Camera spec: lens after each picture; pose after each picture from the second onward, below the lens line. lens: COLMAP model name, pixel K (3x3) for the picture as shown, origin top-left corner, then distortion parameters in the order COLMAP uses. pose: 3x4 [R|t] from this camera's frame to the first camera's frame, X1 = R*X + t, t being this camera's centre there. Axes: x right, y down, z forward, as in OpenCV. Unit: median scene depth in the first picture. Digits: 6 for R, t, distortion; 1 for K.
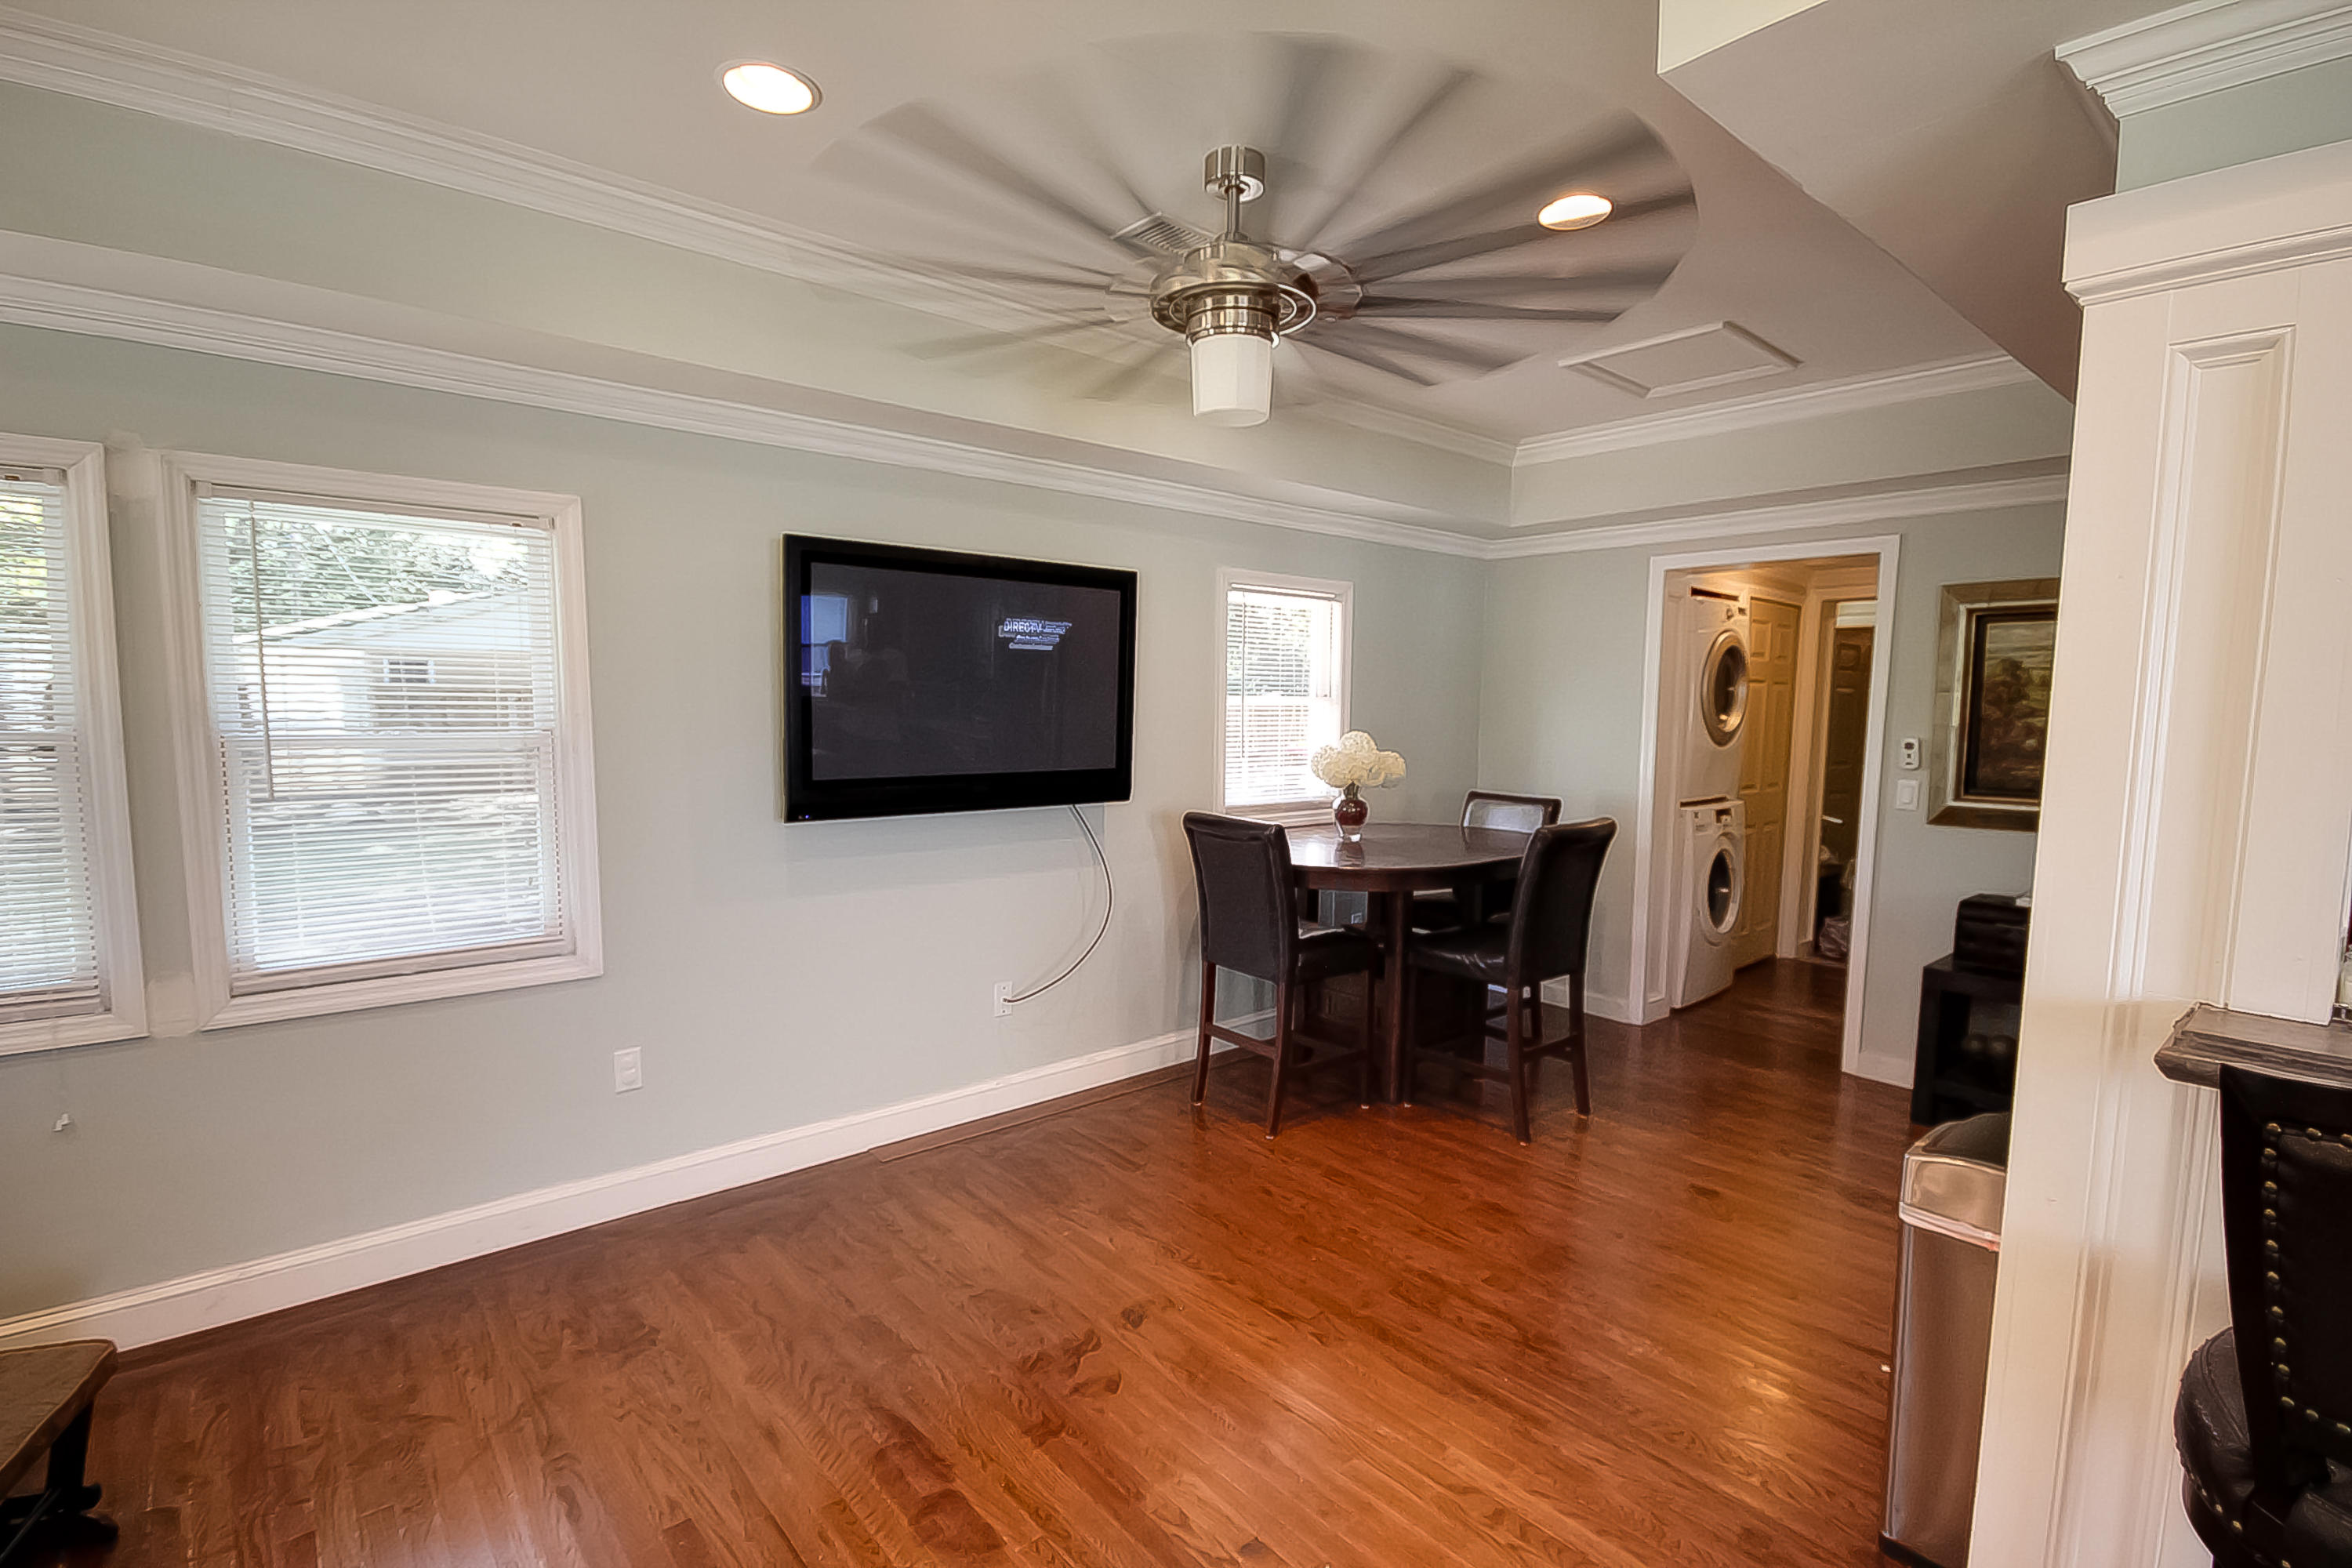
lens RADIAL K [[1083.6, 0, 1178.7], [0, 1083.6, 804.3], [0, 0, 1]] dist [0.011444, -0.012851]
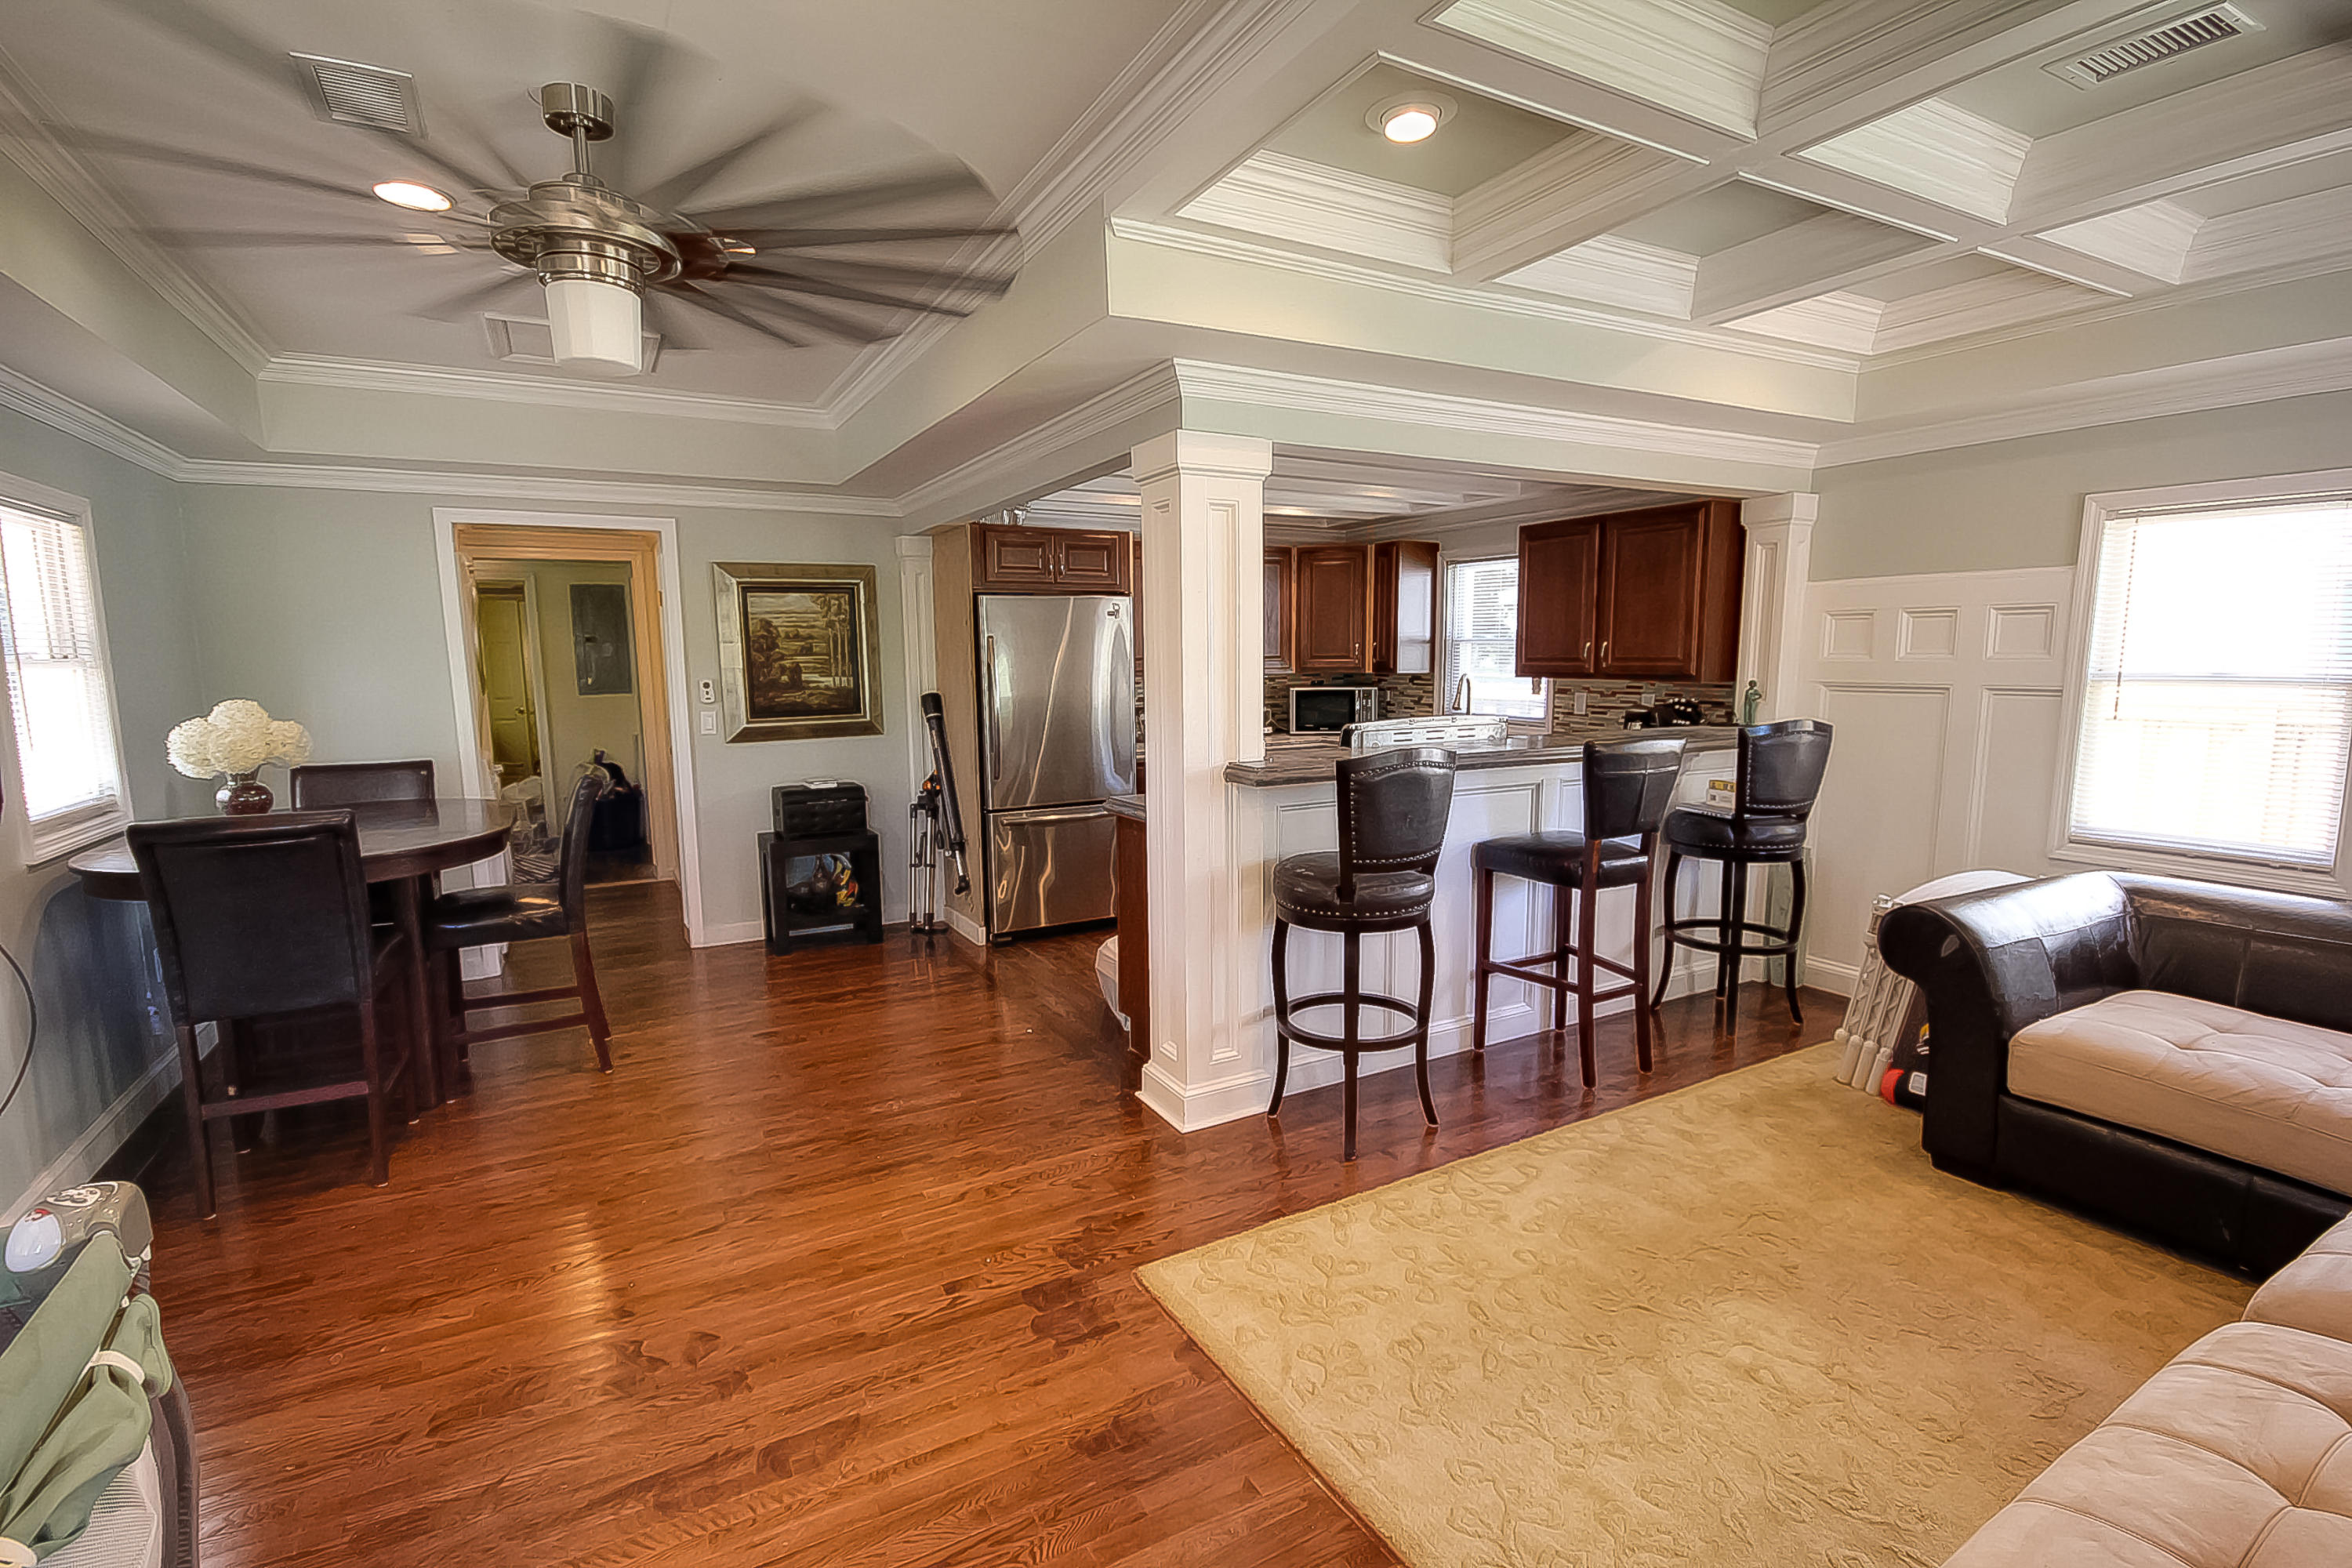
lens RADIAL K [[1083.6, 0, 1178.7], [0, 1083.6, 804.3], [0, 0, 1]] dist [0.011444, -0.012851]
pose [[0.207143, -0.150747, 0.966627, -0.522737], [0.108732, 0.985483, 0.130387, -0.022648], [-0.972250, 0.078095, 0.220527, 0.186840]]
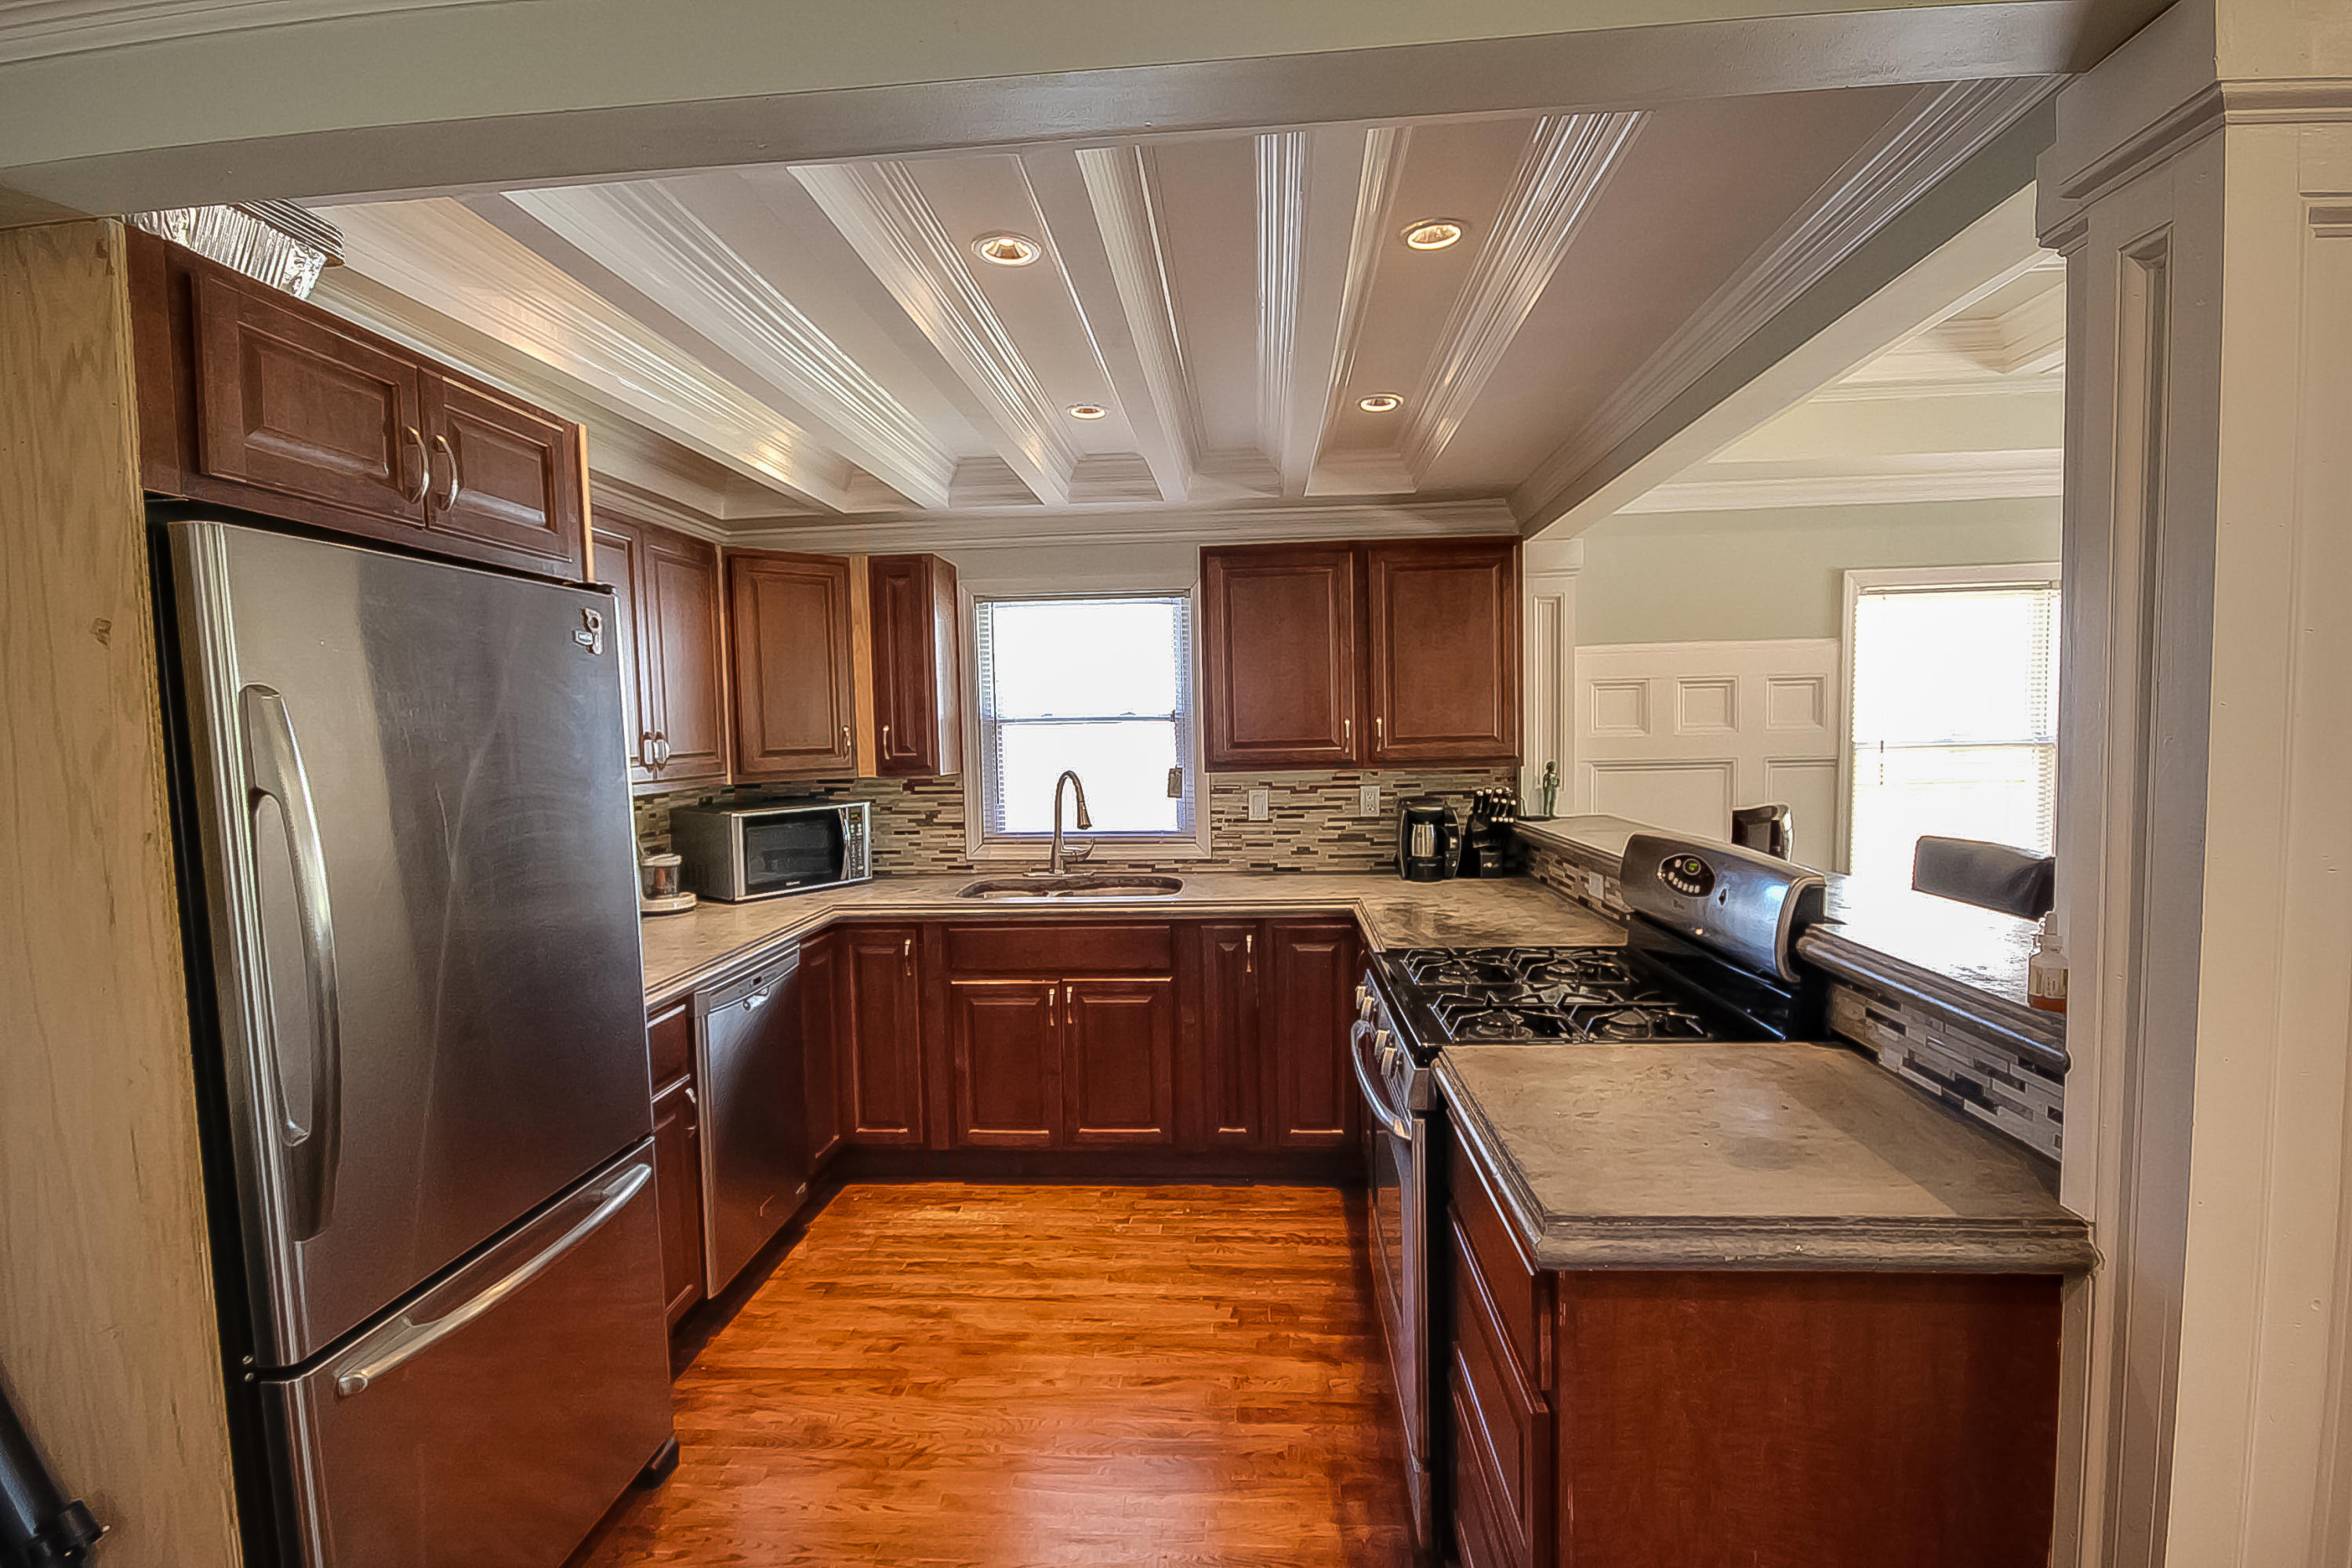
lens RADIAL K [[1083.6, 0, 1178.7], [0, 1083.6, 804.3], [0, 0, 1]] dist [0.011444, -0.012851]
pose [[-0.700323, -0.044033, 0.712467, 0.319650], [0.086302, 0.985551, 0.145742, -0.066228], [-0.708590, 0.163554, -0.686404, 0.737140]]
